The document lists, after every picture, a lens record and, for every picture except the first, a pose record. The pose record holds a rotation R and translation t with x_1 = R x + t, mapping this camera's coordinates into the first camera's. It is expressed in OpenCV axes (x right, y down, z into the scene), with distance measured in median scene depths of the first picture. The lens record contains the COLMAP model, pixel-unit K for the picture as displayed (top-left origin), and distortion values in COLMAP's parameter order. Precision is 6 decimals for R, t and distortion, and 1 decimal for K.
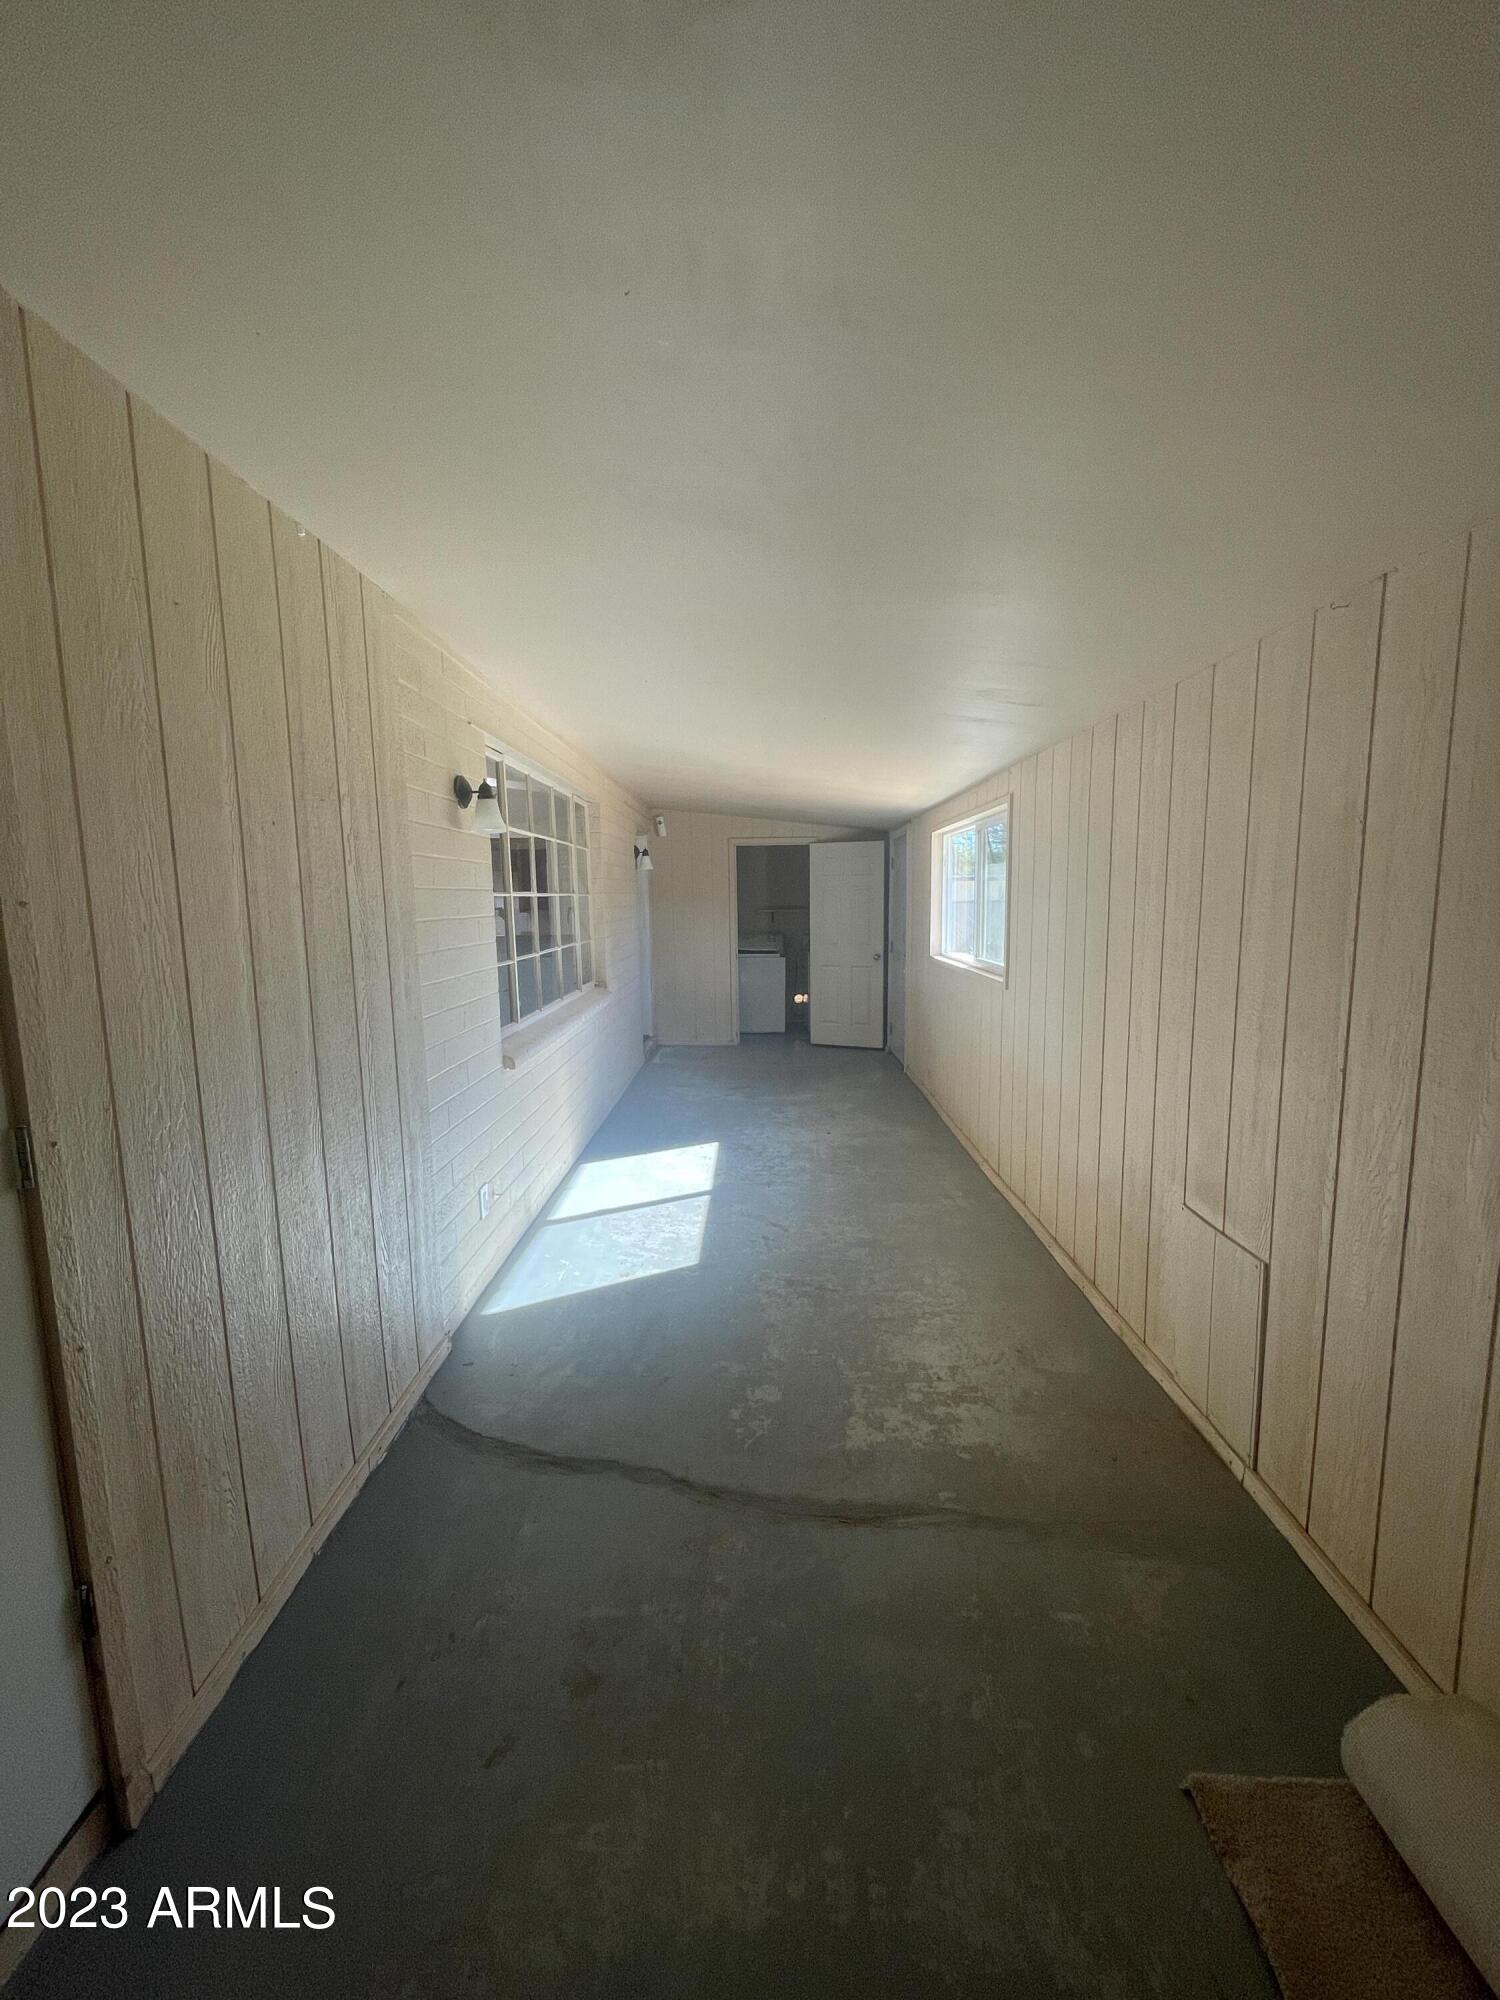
lens RADIAL K [[804.5, 0, 750.6], [0, 804.5, 1001.3], [0, 0, 1]] dist [0.000327, 0.000687]
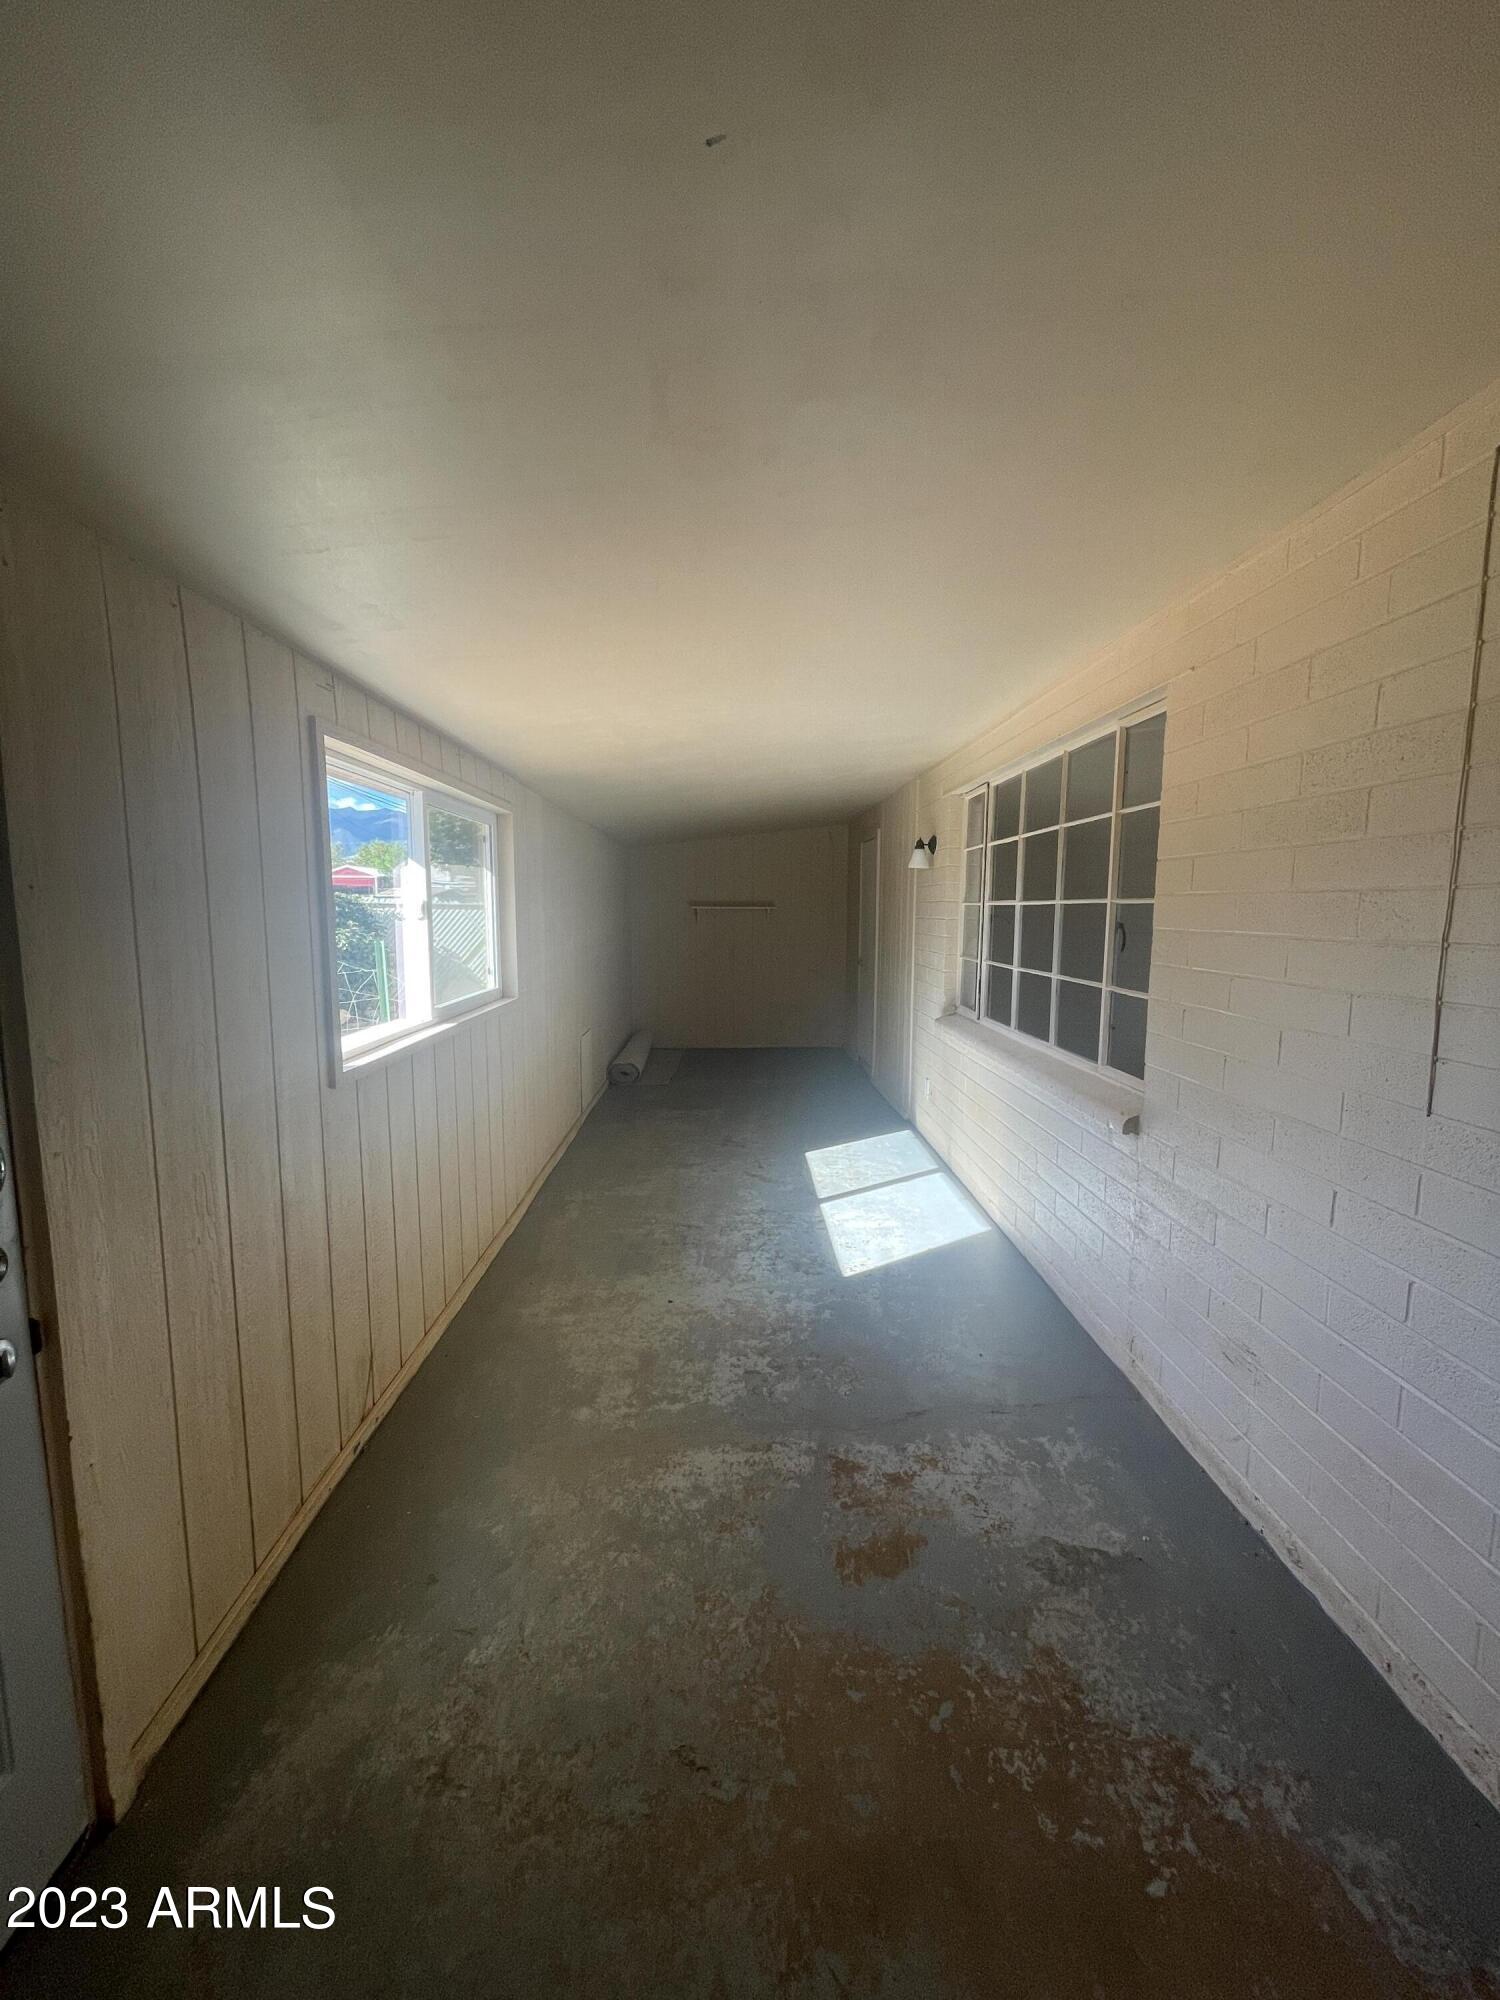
lens RADIAL K [[804.5, 0, 749.8], [0, 804.5, 1000.8], [0, 0, 1]] dist [0.000327, 0.000687]
pose [[-0.999134, 0.016999, -0.037974, 0.066589], [0.007229, 0.969768, 0.243920, -0.234343], [0.040972, 0.243434, -0.969052, 1.793882]]
